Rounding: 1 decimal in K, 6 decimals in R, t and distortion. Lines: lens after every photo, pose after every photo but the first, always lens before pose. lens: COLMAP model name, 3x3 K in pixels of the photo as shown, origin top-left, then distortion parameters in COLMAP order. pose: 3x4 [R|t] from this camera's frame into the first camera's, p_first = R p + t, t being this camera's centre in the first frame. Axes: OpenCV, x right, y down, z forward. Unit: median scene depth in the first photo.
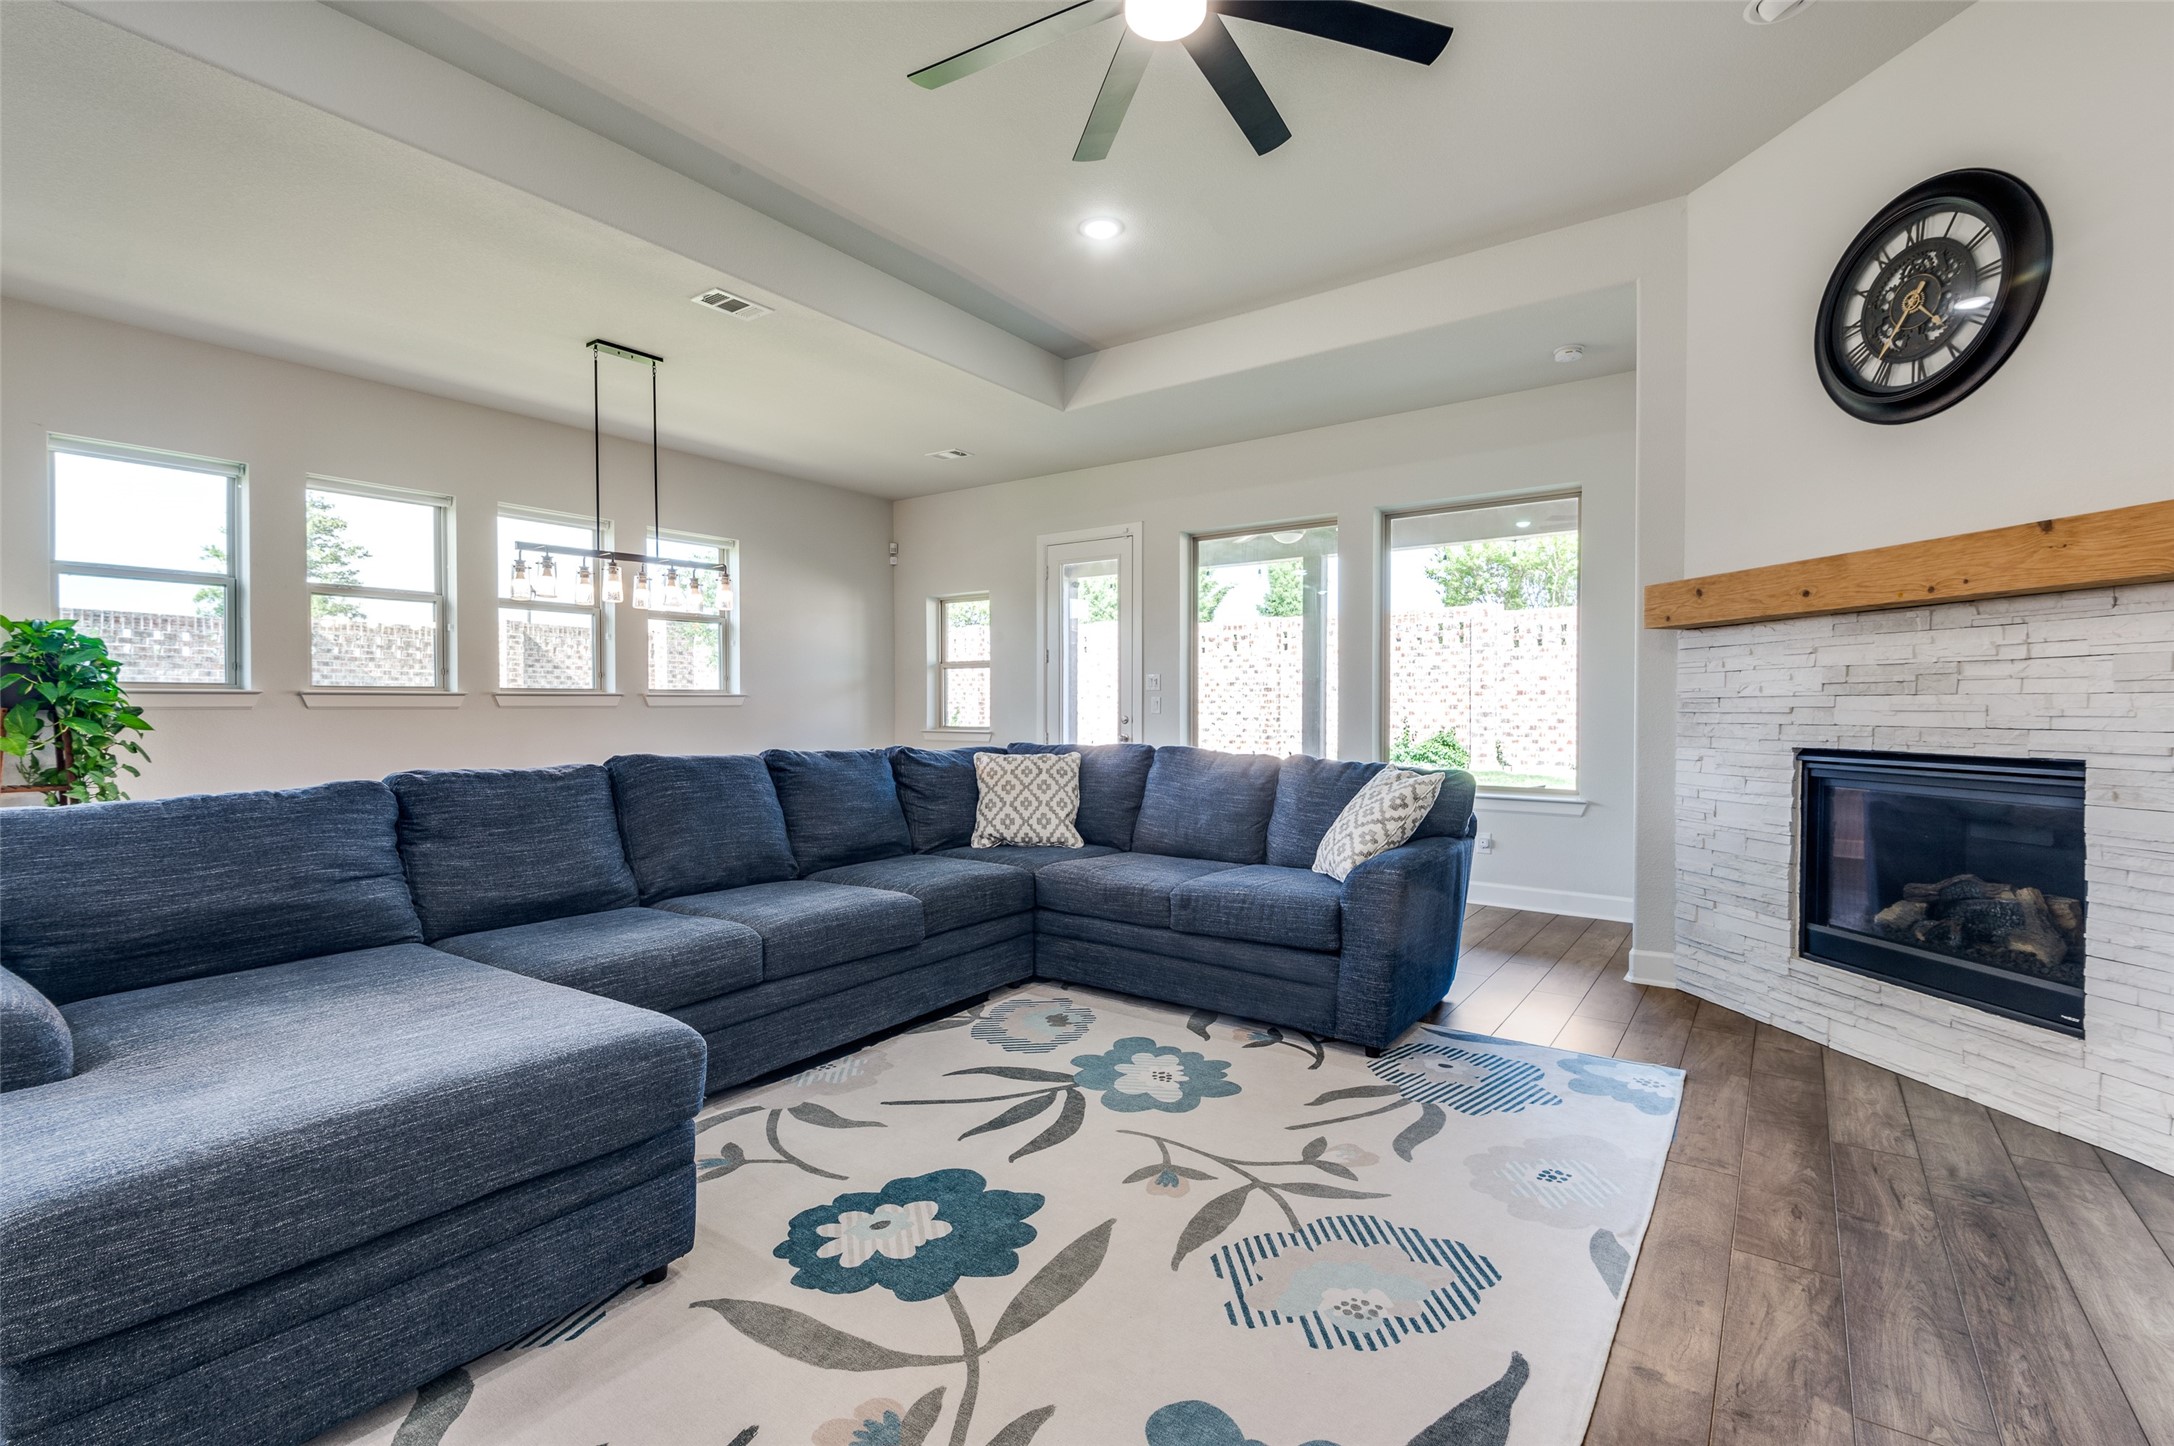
lens RADIAL K [[972.7, 0, 1093.0], [0, 972.7, 714.7], [0, 0, 1]] dist [0.024952, -0.014865]
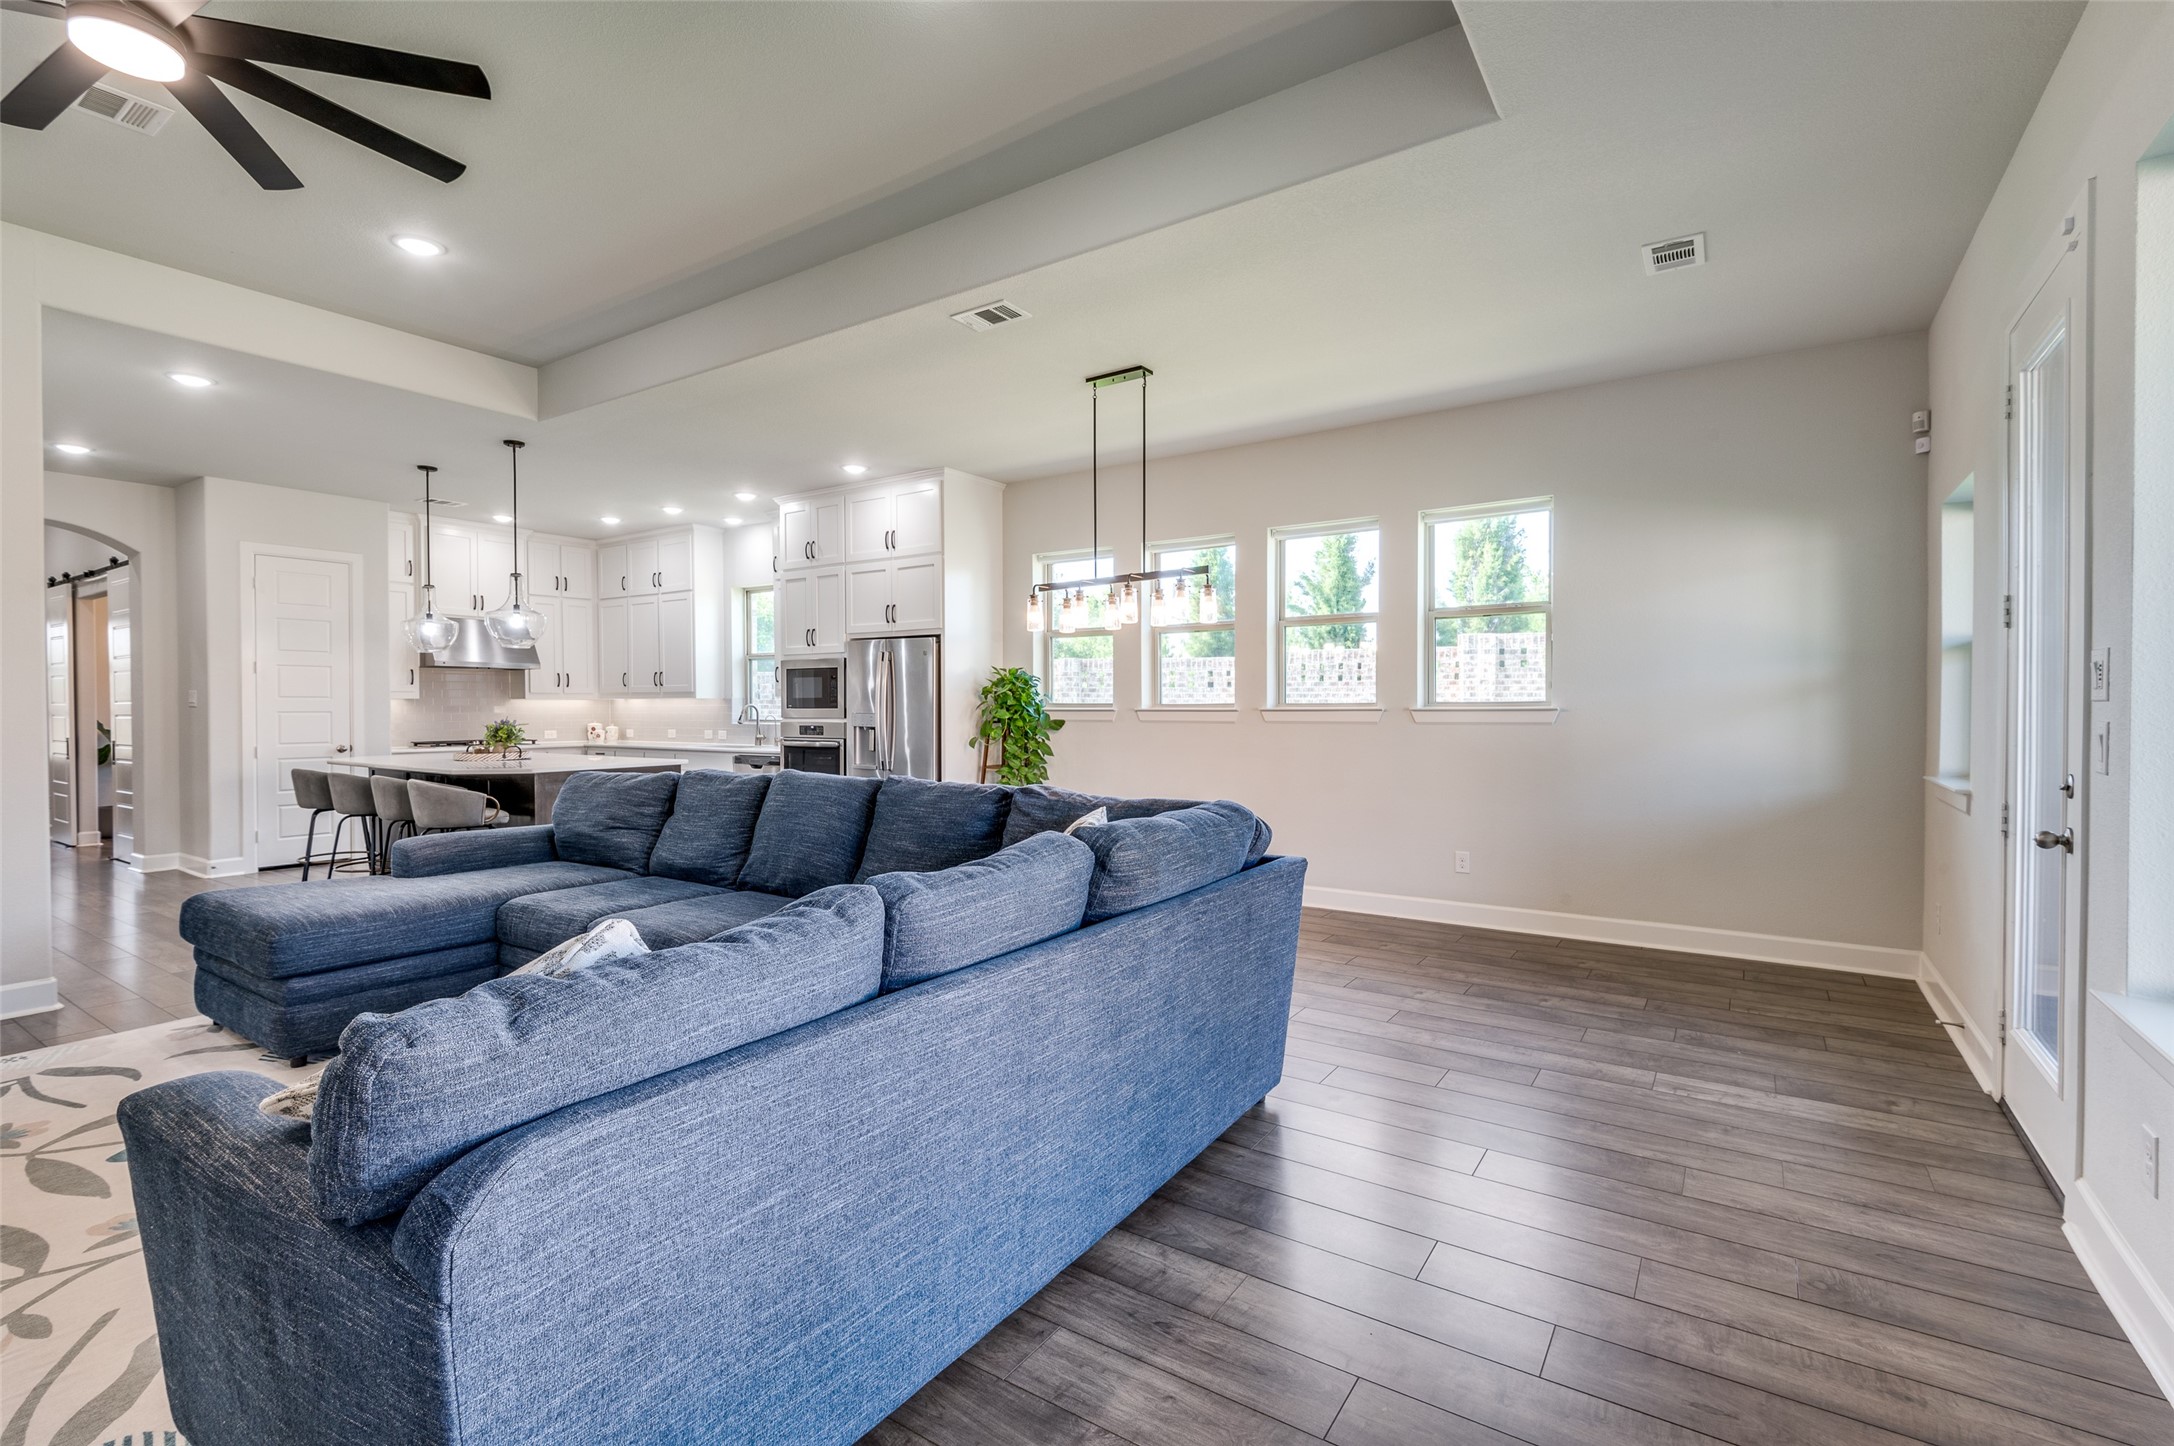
lens RADIAL K [[972.7, 0, 1089.3], [0, 972.7, 718.2], [0, 0, 1]] dist [0.024952, -0.014865]
pose [[0.026370, 0.013495, -0.999561, 0.781778], [-0.006682, 0.999889, 0.013324, -0.044409], [0.999630, 0.006328, 0.026457, 1.390238]]
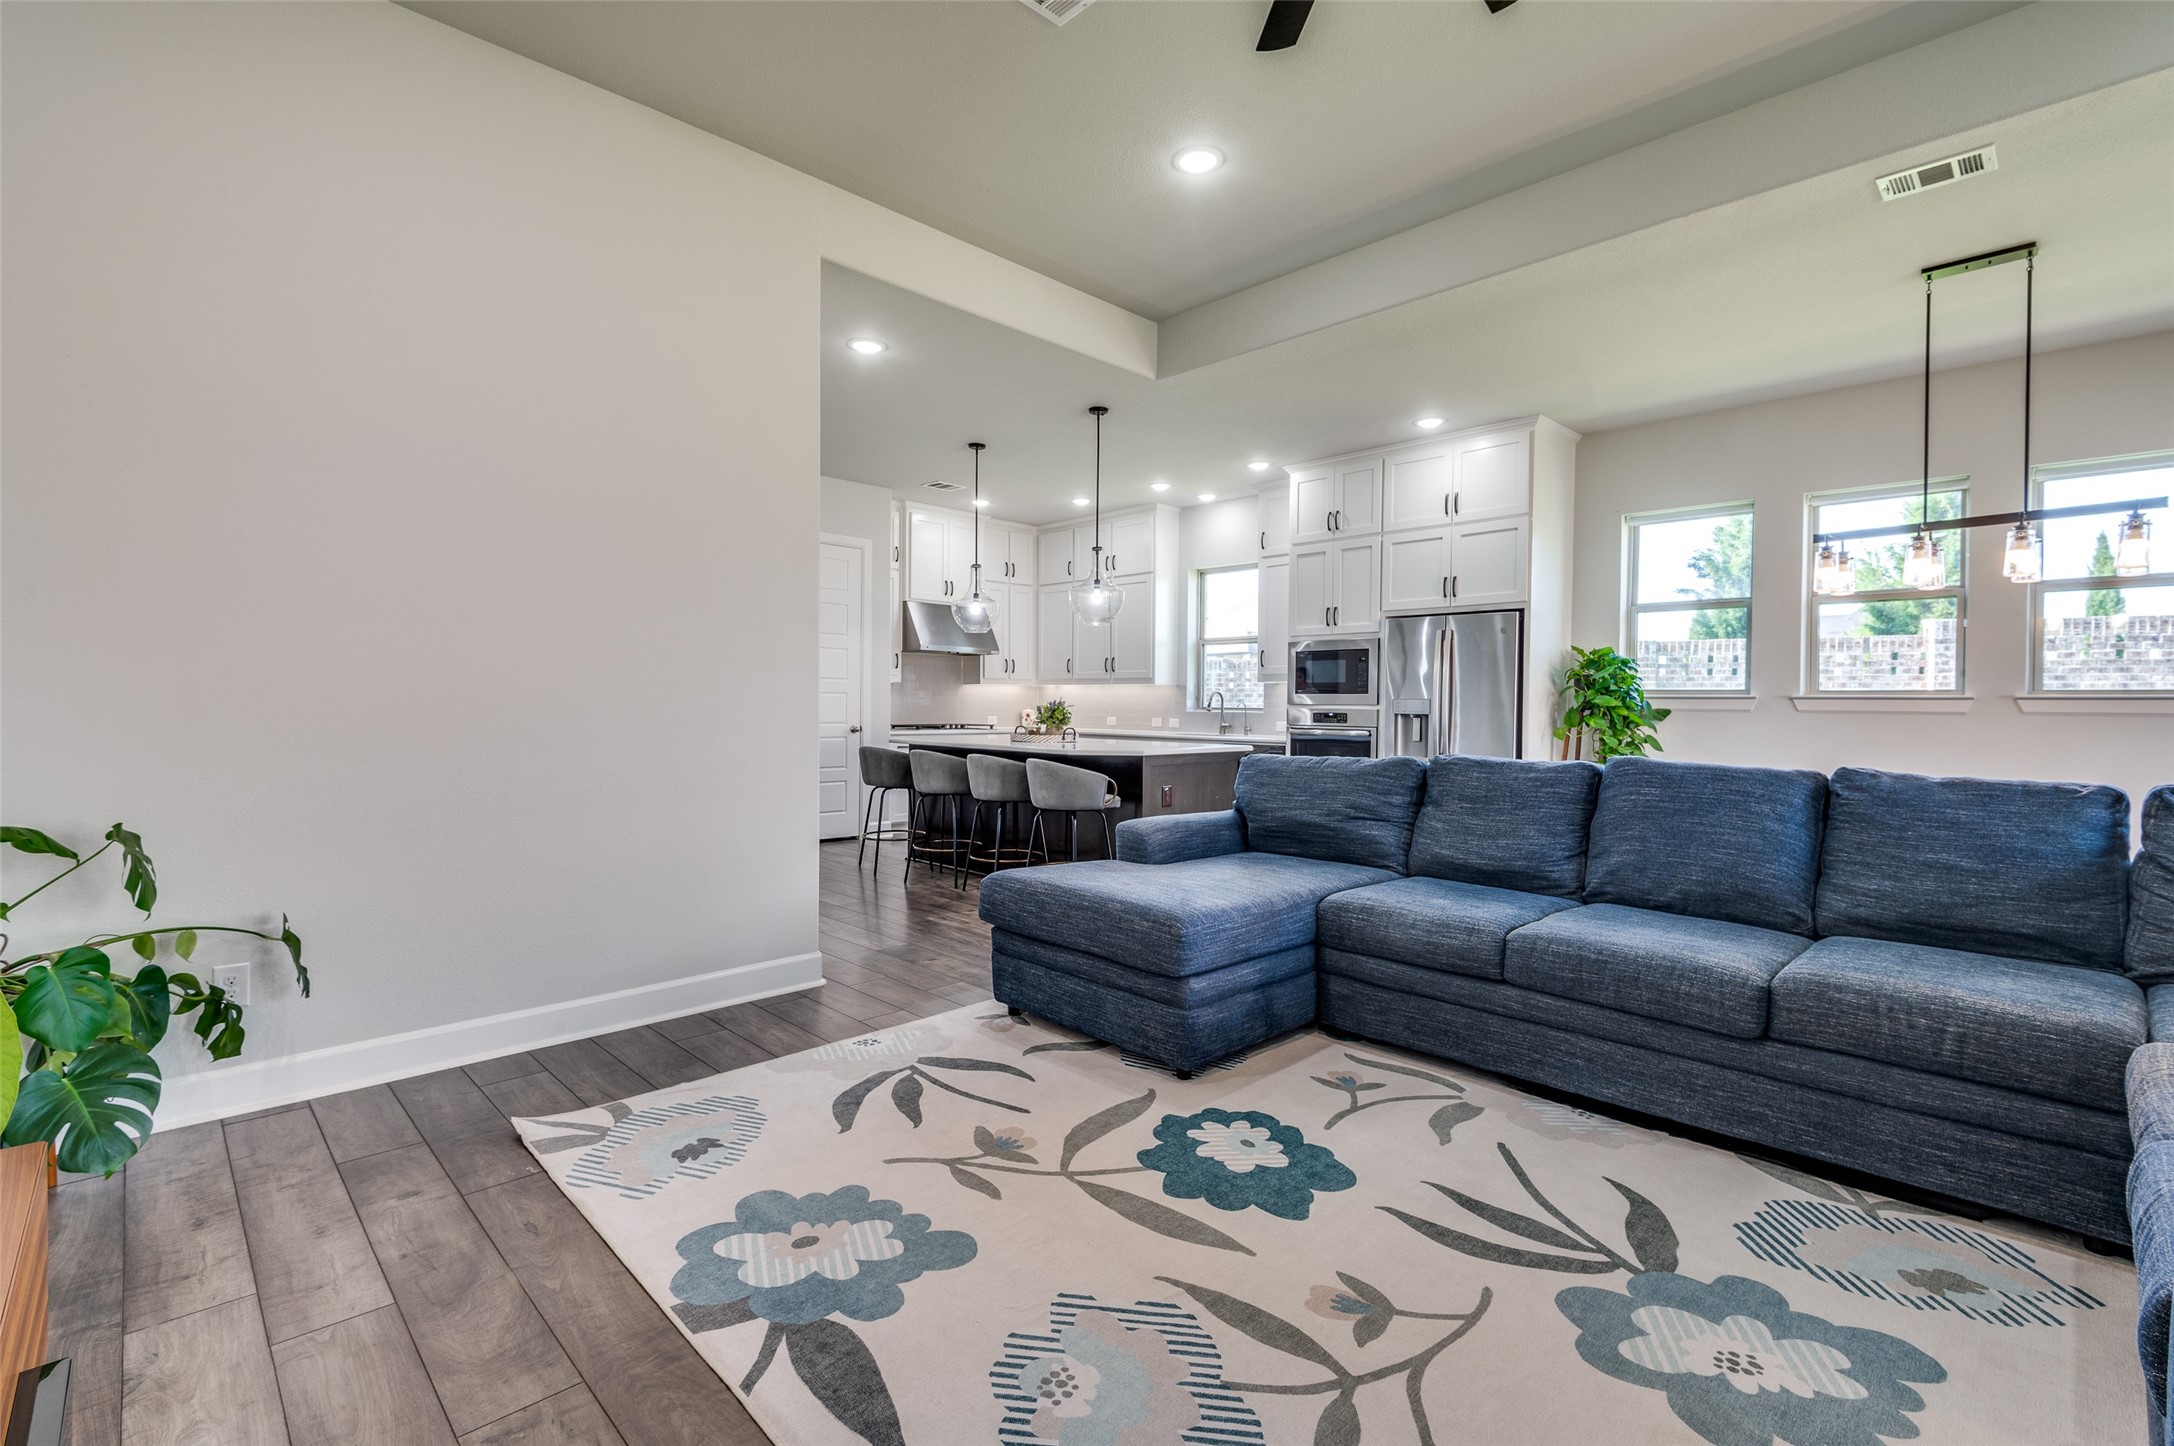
lens RADIAL K [[972.7, 0, 1086.6], [0, 972.7, 716.1], [0, 0, 1]] dist [0.024952, -0.014865]
pose [[-0.182058, 0.011144, -0.983225, 0.634033], [-0.018033, 0.999730, 0.014670, -0.005701], [0.983122, 0.020401, -0.181808, 0.659759]]
